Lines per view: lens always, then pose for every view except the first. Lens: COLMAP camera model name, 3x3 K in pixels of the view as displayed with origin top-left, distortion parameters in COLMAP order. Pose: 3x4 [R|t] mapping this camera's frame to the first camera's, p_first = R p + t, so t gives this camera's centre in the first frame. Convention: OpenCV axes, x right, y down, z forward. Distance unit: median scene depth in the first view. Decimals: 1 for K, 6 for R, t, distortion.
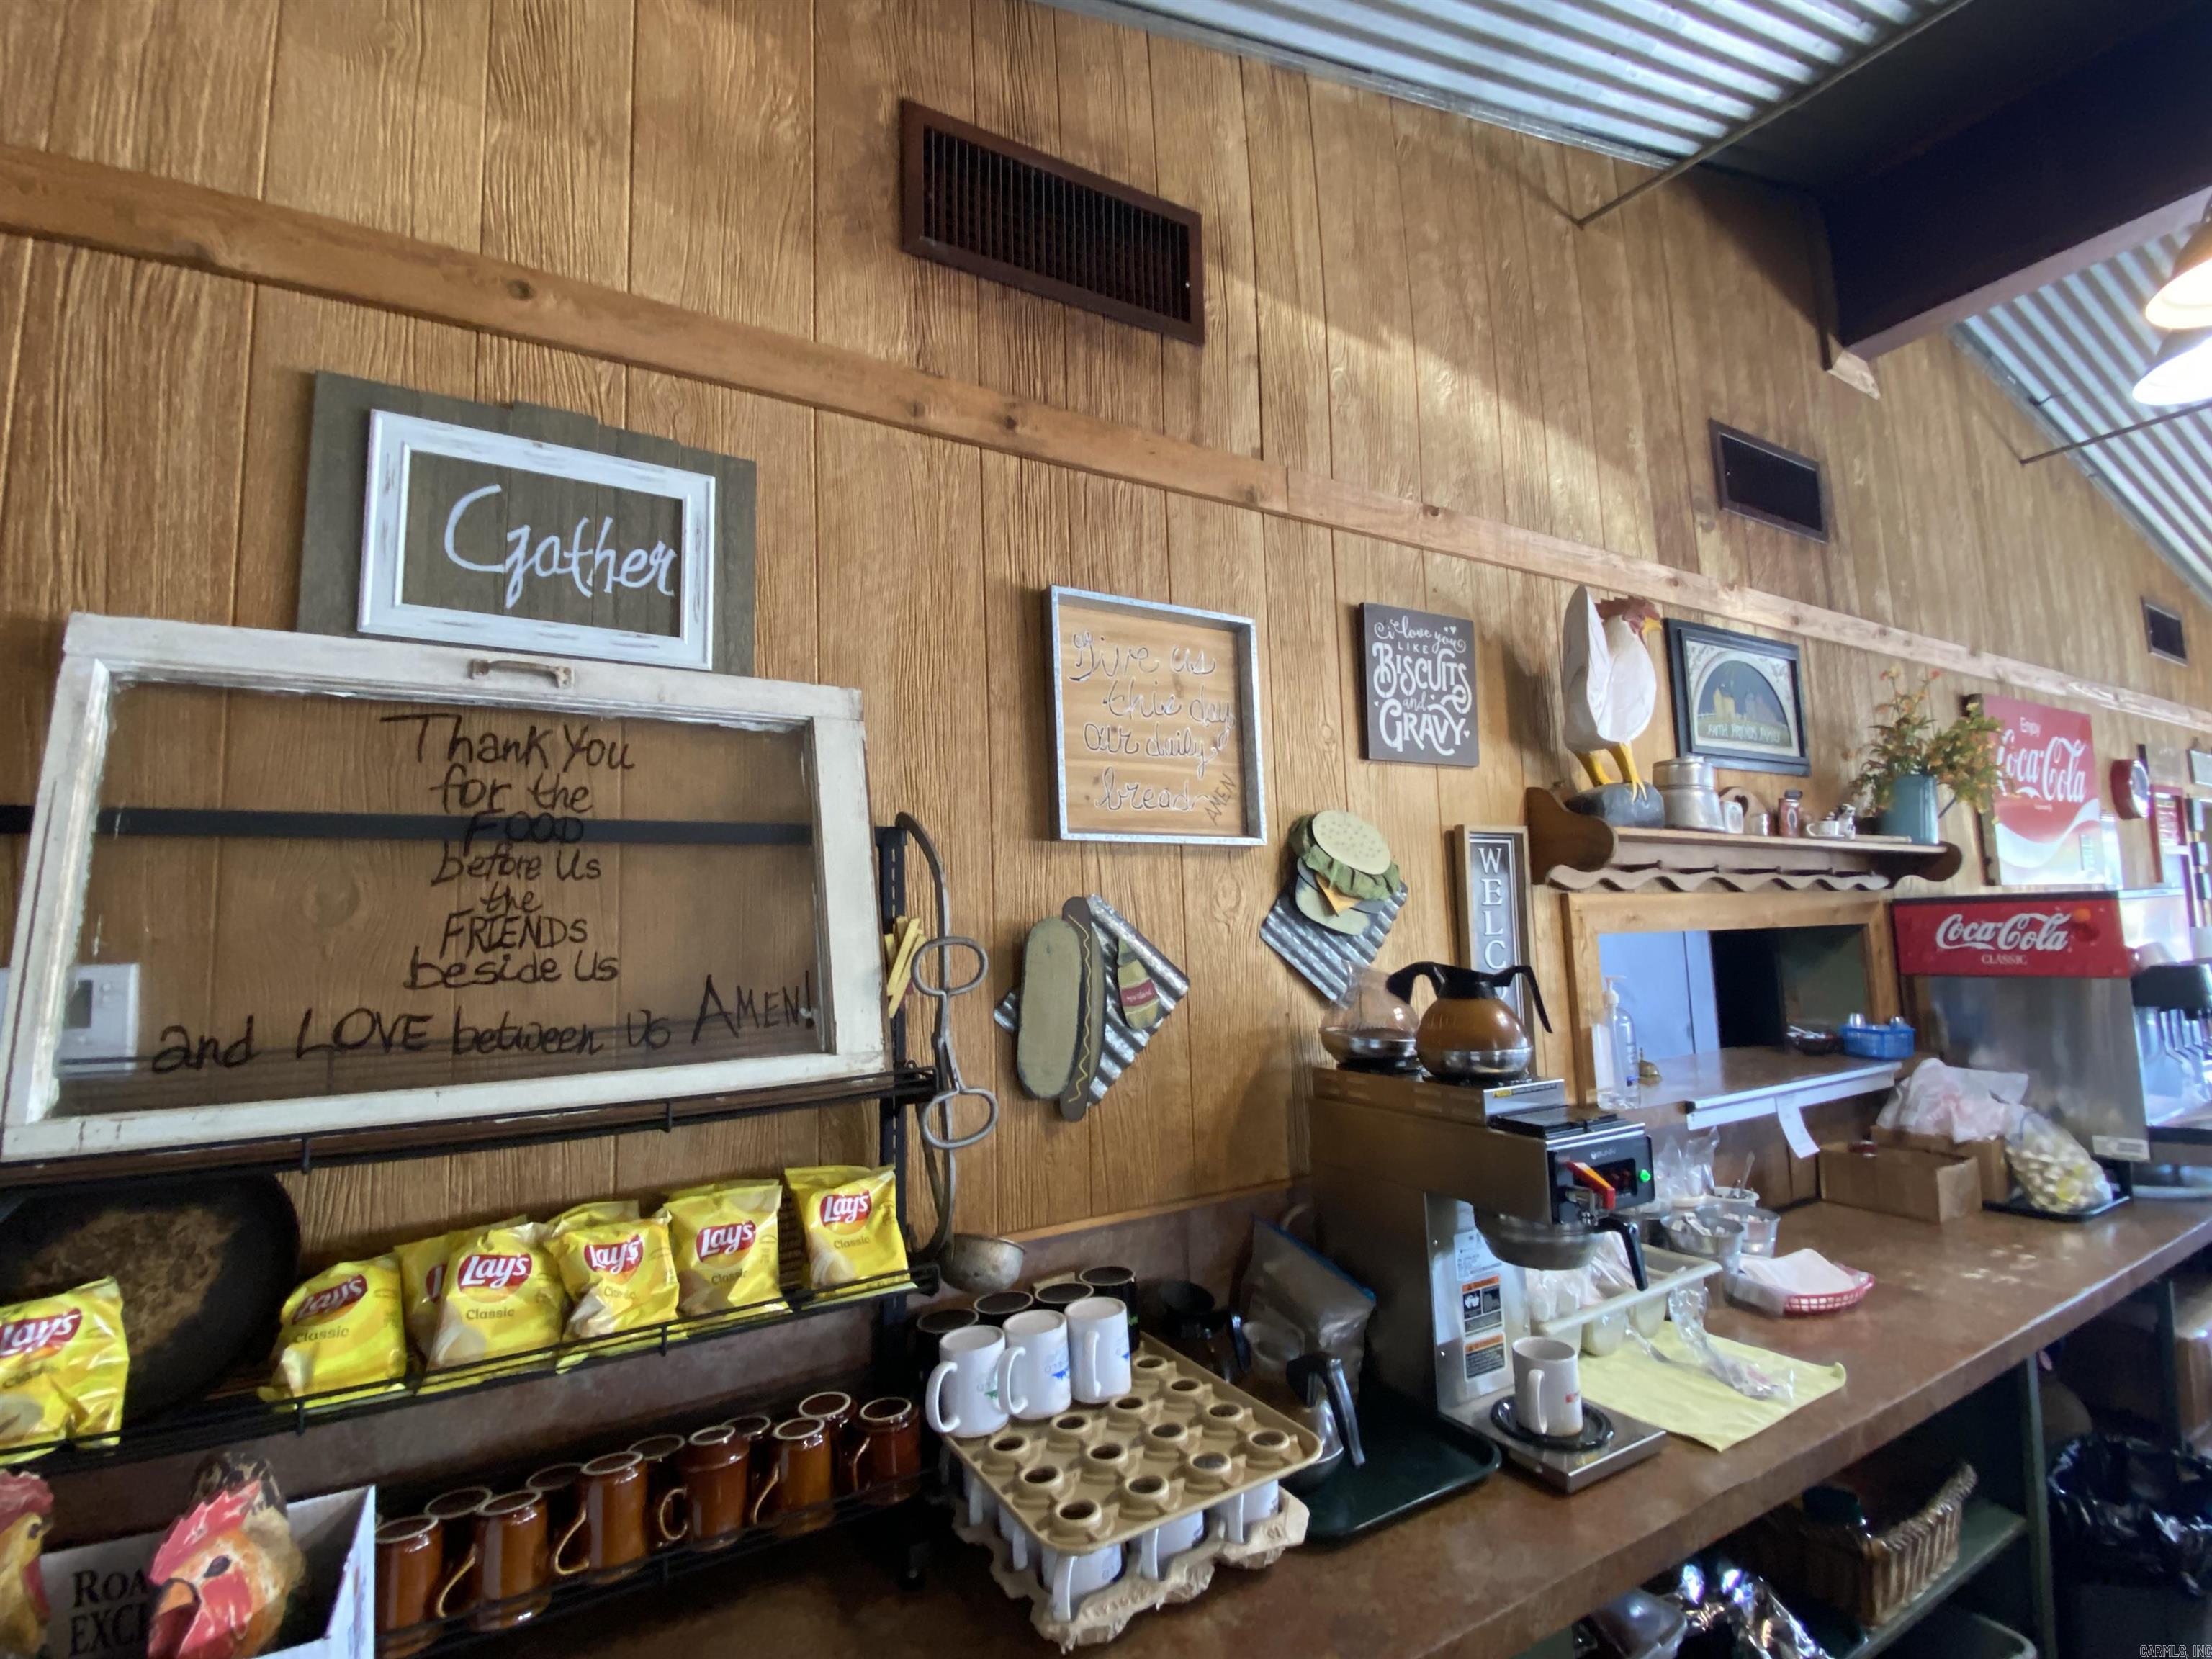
lens RADIAL K [[1047.7, 0, 1106.0], [0, 1047.7, 829.5], [0, 0, 1]] dist [-0.023747, -0.000394]
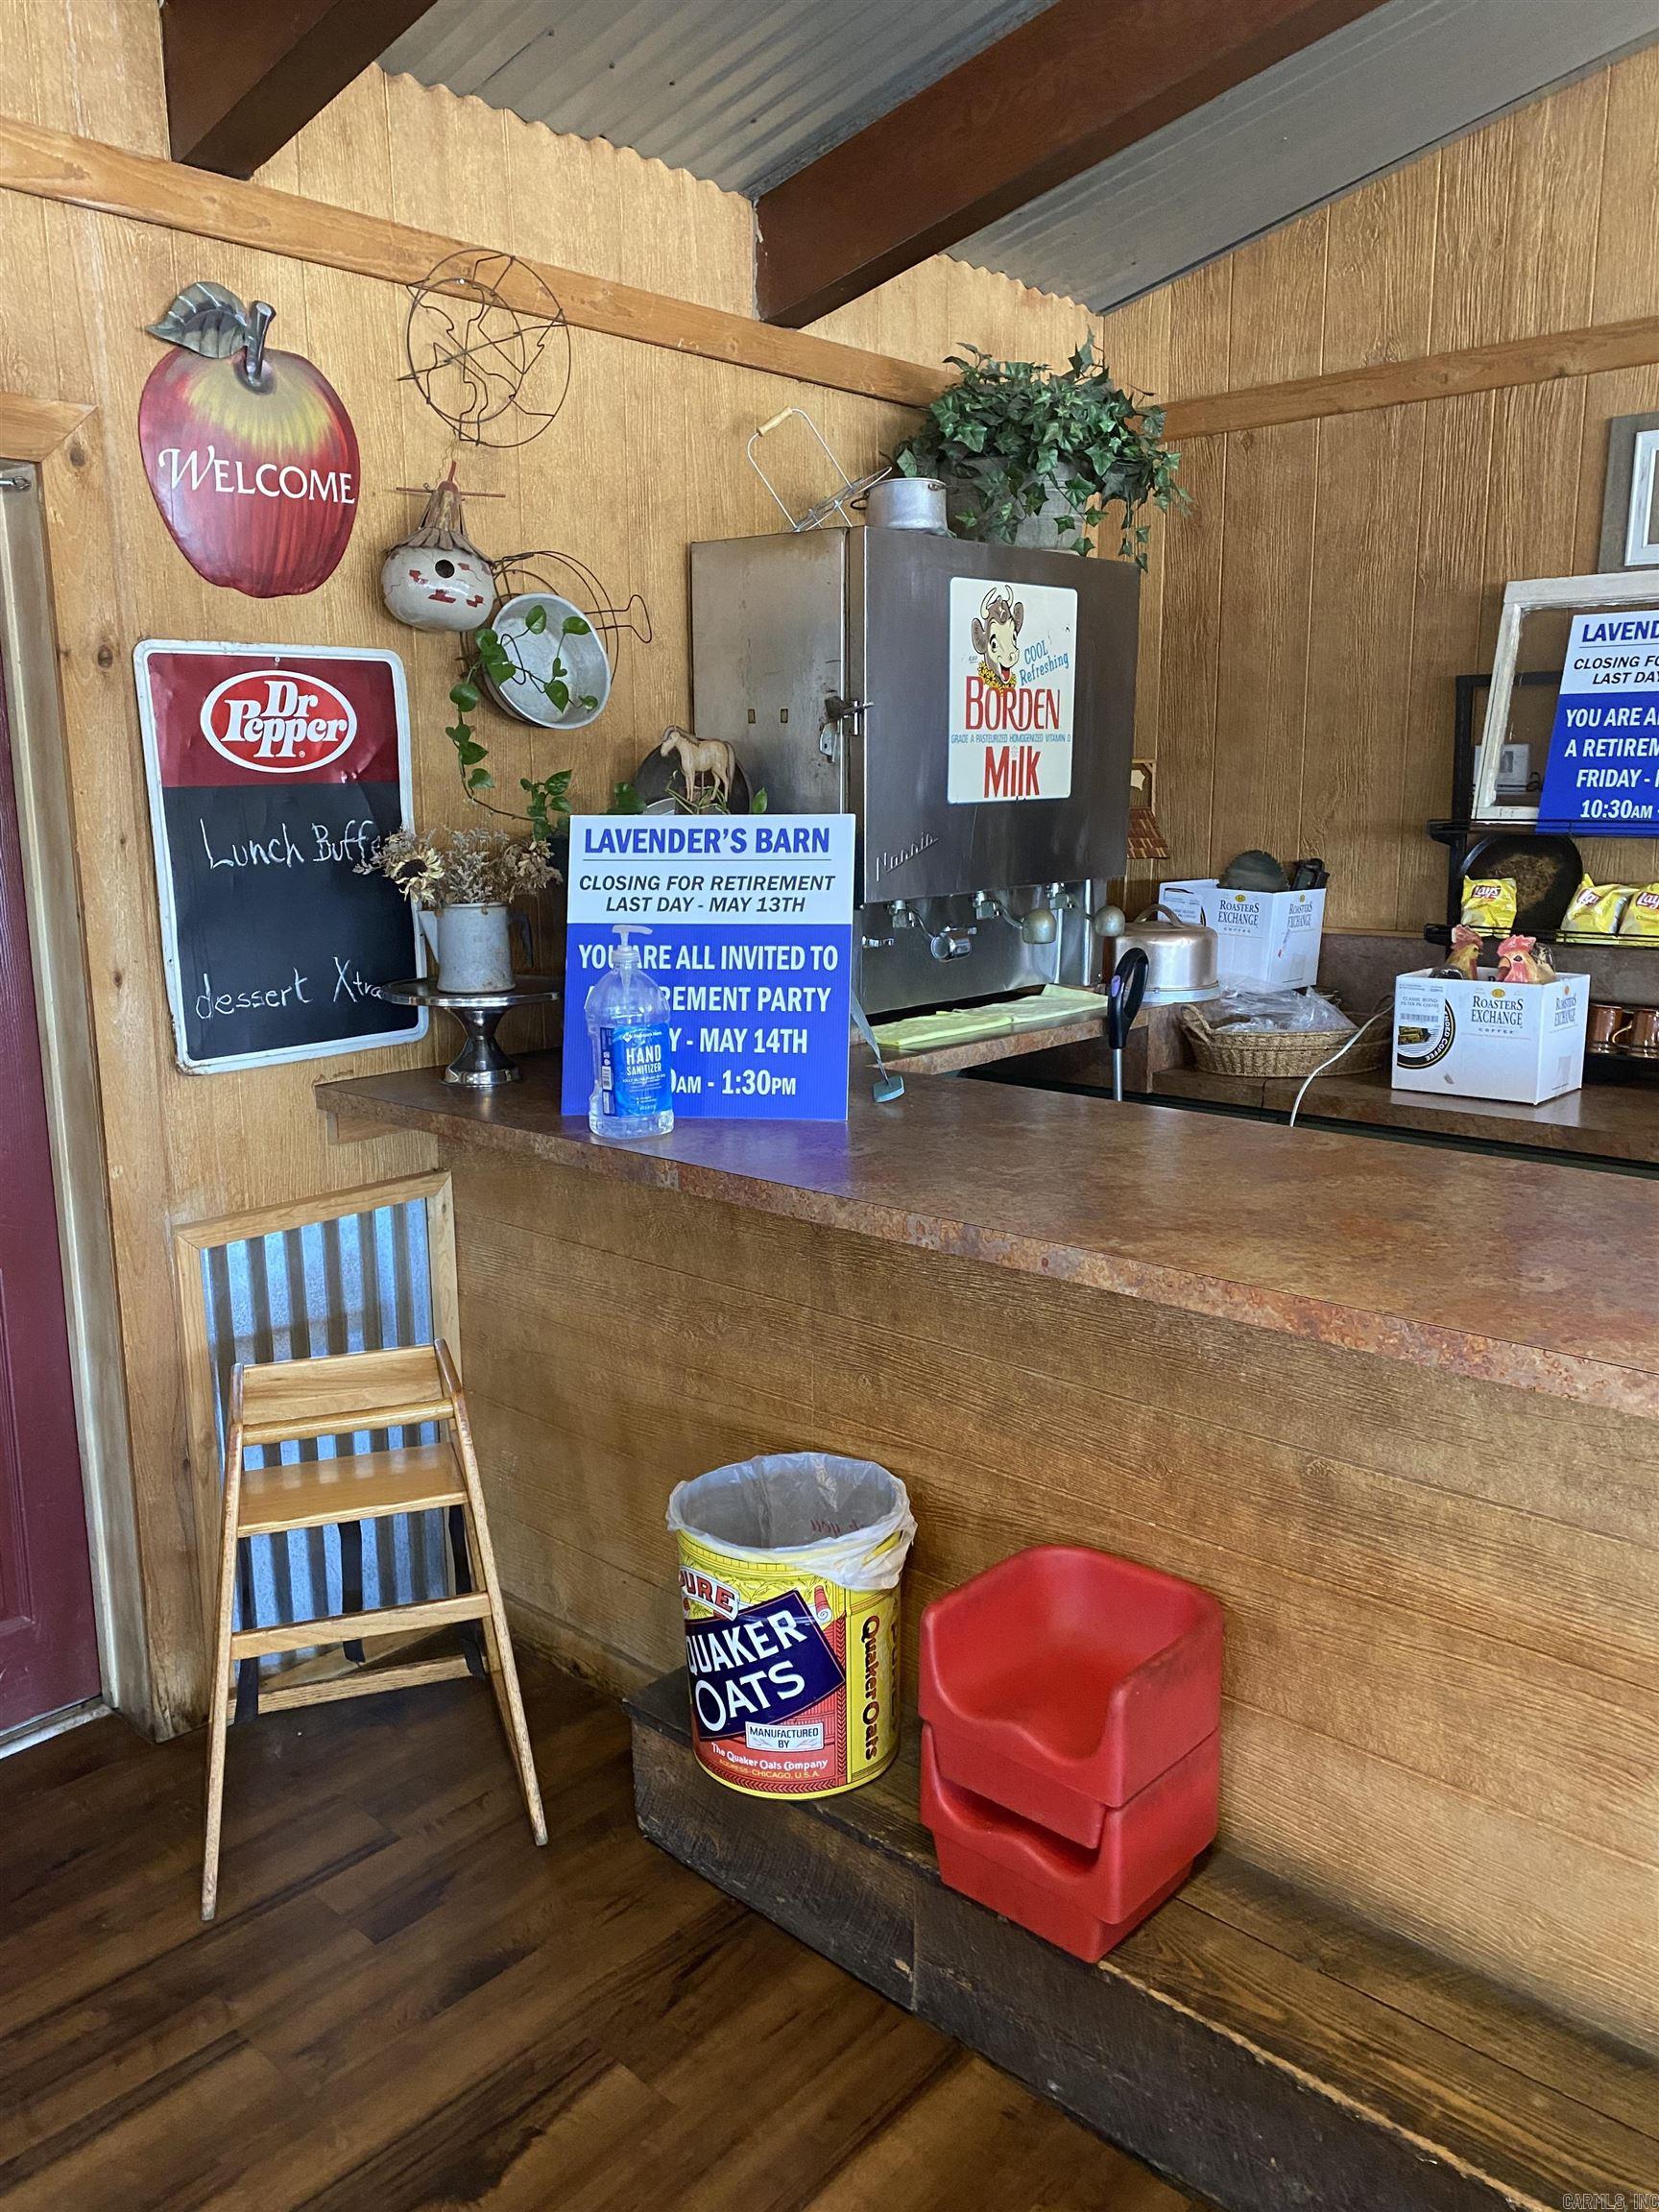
lens RADIAL K [[1665.9, 0, 818.2], [0, 1665.9, 1098.1], [0, 0, 1]] dist [0.010118, -0.005202]
pose [[0.292100, 0.219139, -0.930943, 2.118440], [0.104566, 0.960242, 0.258845, -0.227339], [0.950654, -0.172954, 0.257572, -1.512314]]
